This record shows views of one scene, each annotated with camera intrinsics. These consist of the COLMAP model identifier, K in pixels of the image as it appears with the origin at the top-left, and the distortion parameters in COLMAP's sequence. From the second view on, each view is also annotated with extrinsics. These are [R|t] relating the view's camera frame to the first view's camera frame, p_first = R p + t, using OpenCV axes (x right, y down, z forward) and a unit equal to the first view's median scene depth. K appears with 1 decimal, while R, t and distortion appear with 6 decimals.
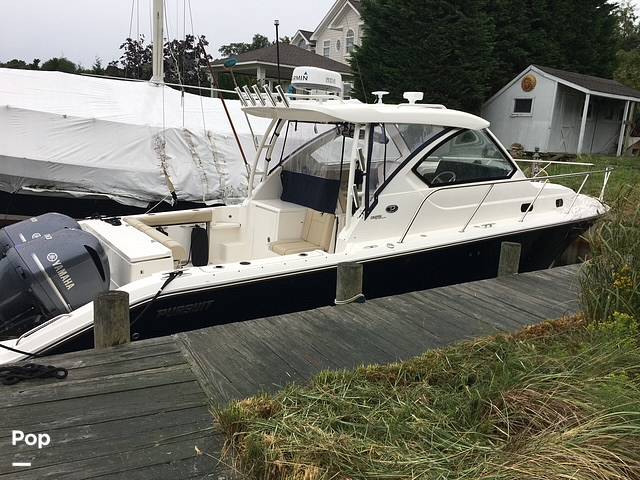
lens RADIAL K [[525.5, 0, 320.0], [0, 525.5, 240.0], [0, 0, 1]] dist [0.005509, 0.003006]
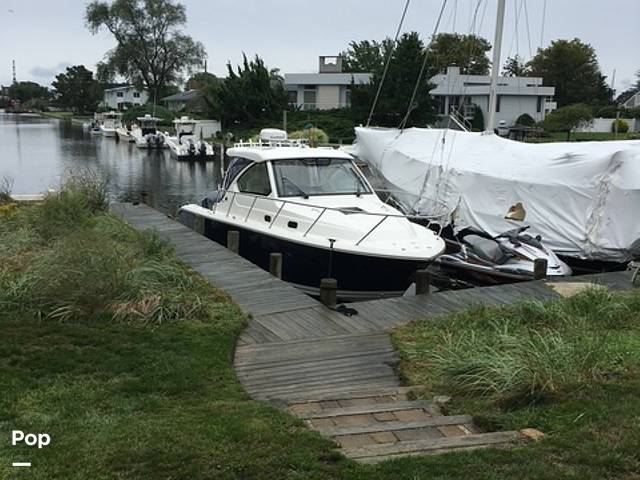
lens RADIAL K [[715.8, 0, 320.0], [0, 715.8, 240.0], [0, 0, 1]] dist [0.028214, 0.032794]
pose [[-0.166645, 0.107623, -0.980126, 2.344893], [-0.232887, 0.961605, 0.145186, -0.327820], [0.958120, 0.252453, -0.135182, 1.464139]]
